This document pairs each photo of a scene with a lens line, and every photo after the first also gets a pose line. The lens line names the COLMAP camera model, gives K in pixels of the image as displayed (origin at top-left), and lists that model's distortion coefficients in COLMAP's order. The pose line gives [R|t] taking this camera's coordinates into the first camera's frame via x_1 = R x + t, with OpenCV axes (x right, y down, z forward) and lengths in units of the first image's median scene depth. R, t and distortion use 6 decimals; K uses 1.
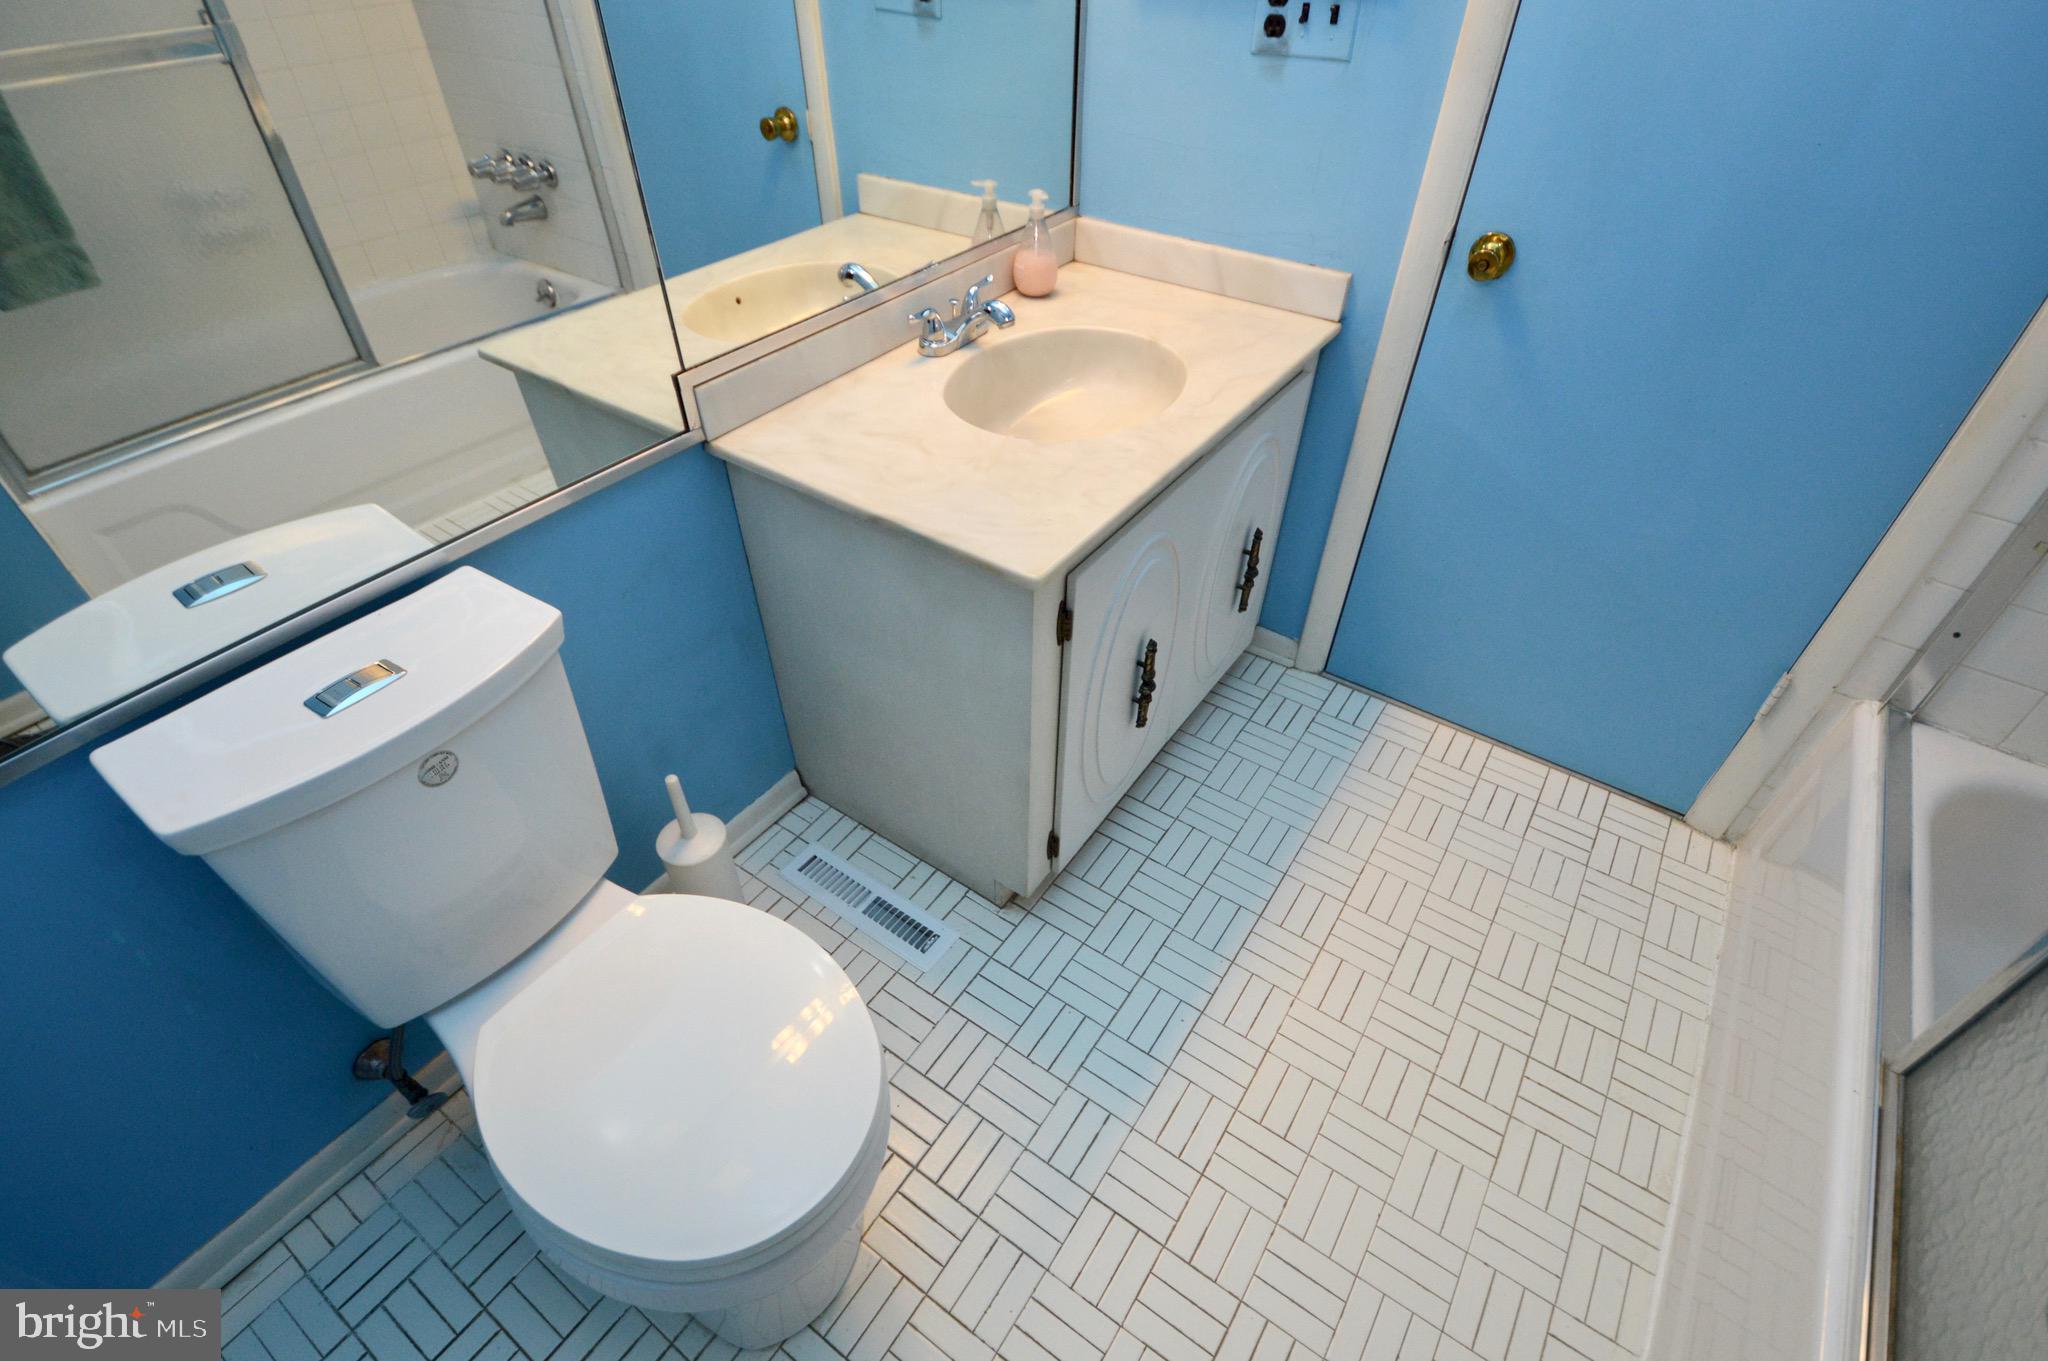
lens RADIAL K [[943.3, 0, 1019.9], [0, 943.3, 662.1], [0, 0, 1]] dist [0.011640, -0.019869]
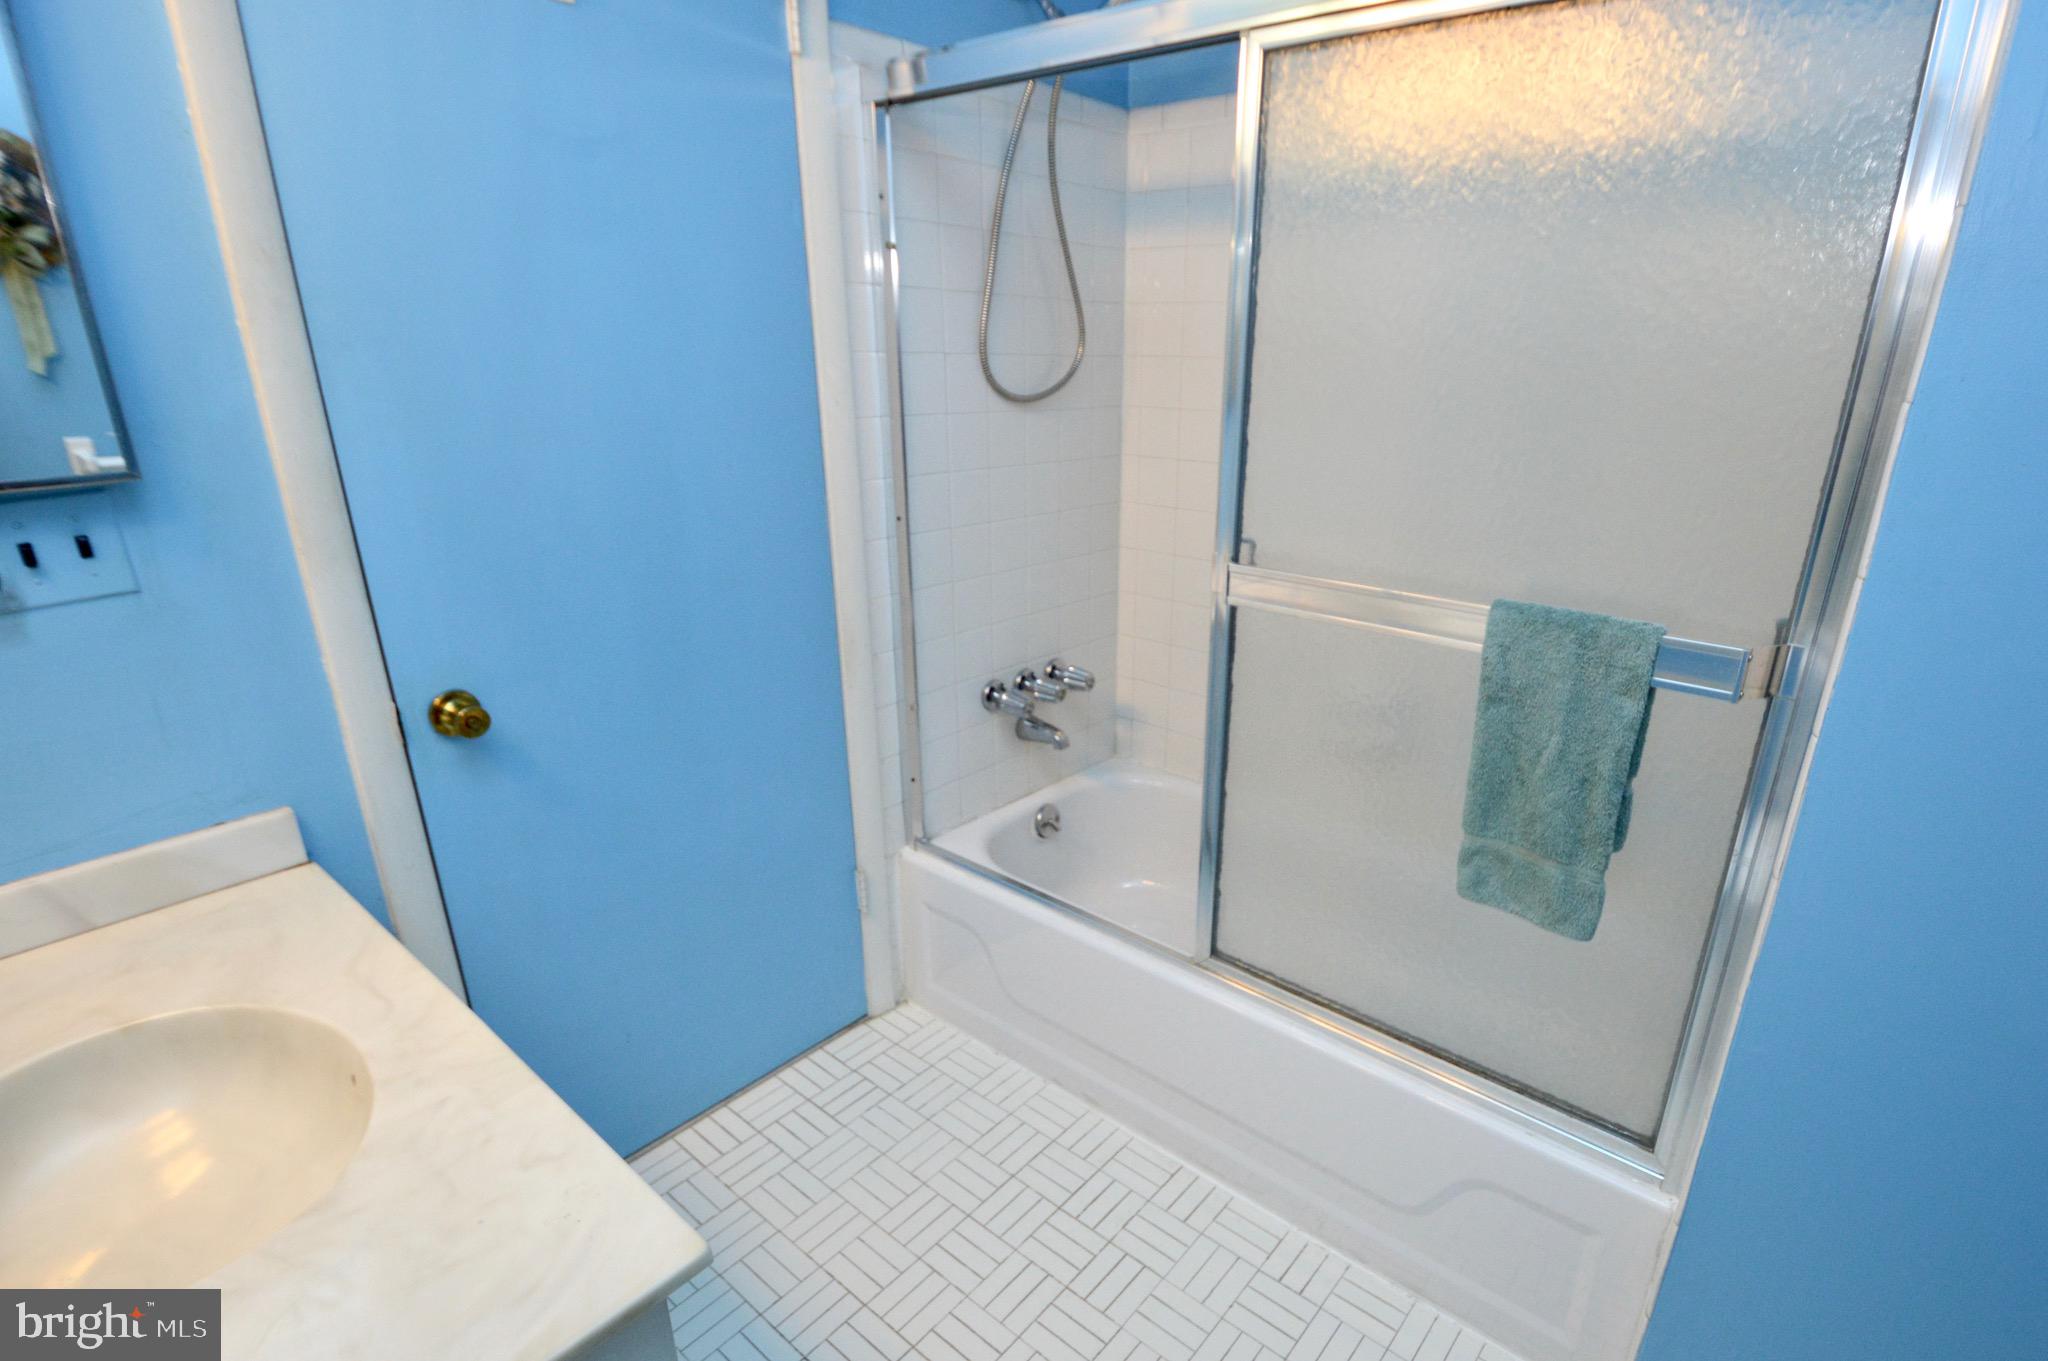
lens RADIAL K [[1041.2, 0, 1036.2], [0, 1041.2, 698.4], [0, 0, 1]] dist [-0.005586, -0.000451]
pose [[0.094867, -0.338292, 0.936247, -0.361421], [0.644539, 0.737620, 0.201214, -0.257710], [-0.758663, 0.584359, 0.288018, 0.246205]]
